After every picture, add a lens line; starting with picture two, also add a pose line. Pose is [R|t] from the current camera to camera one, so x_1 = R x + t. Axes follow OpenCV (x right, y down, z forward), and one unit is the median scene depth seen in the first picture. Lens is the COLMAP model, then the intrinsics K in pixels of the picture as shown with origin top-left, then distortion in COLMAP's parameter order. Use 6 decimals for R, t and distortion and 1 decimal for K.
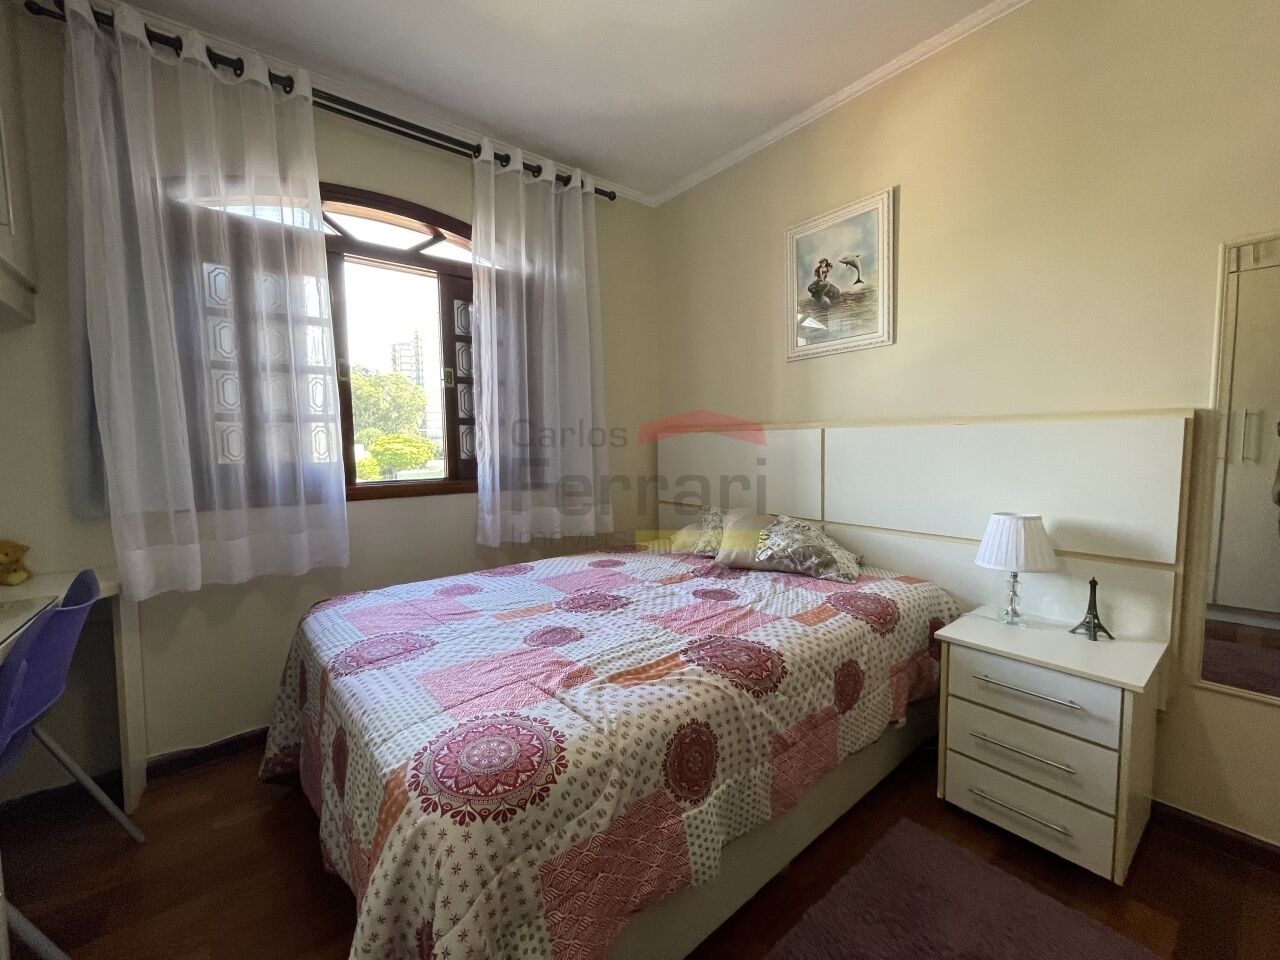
lens RADIAL K [[518.0, 0, 640.0], [0, 518.0, 480.0], [0, 0, 1]] dist [-0.000366, -0.000103]
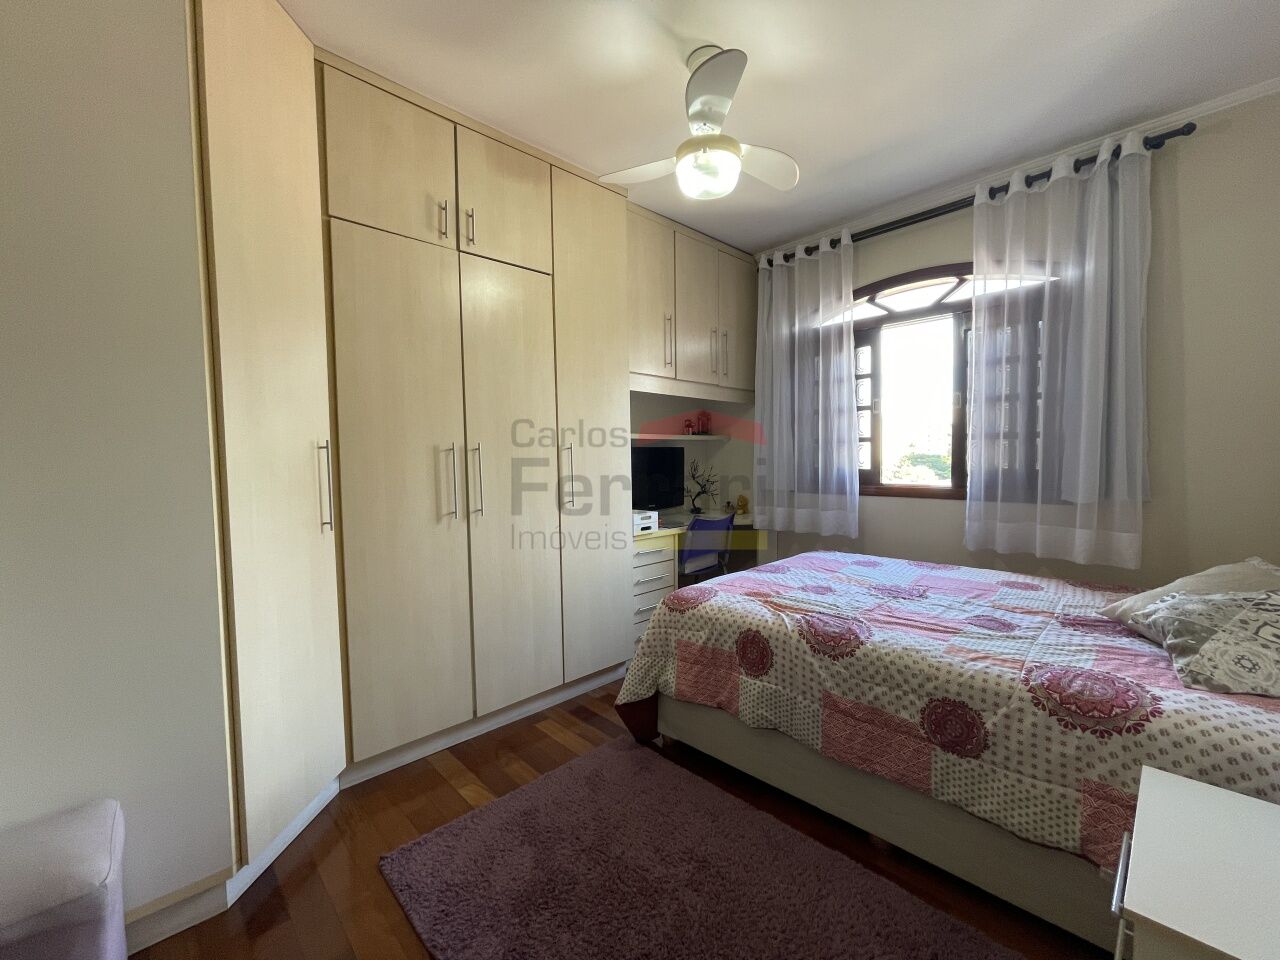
lens RADIAL K [[521.4, 0, 640.0], [0, 521.4, 480.0], [0, 0, 1]] dist [0.000364, 0.000055]
pose [[0.089929, 0.056590, -0.994339, 1.077544], [-0.058454, 0.996963, 0.051452, -0.053565], [0.994231, 0.053496, 0.092964, 0.277461]]
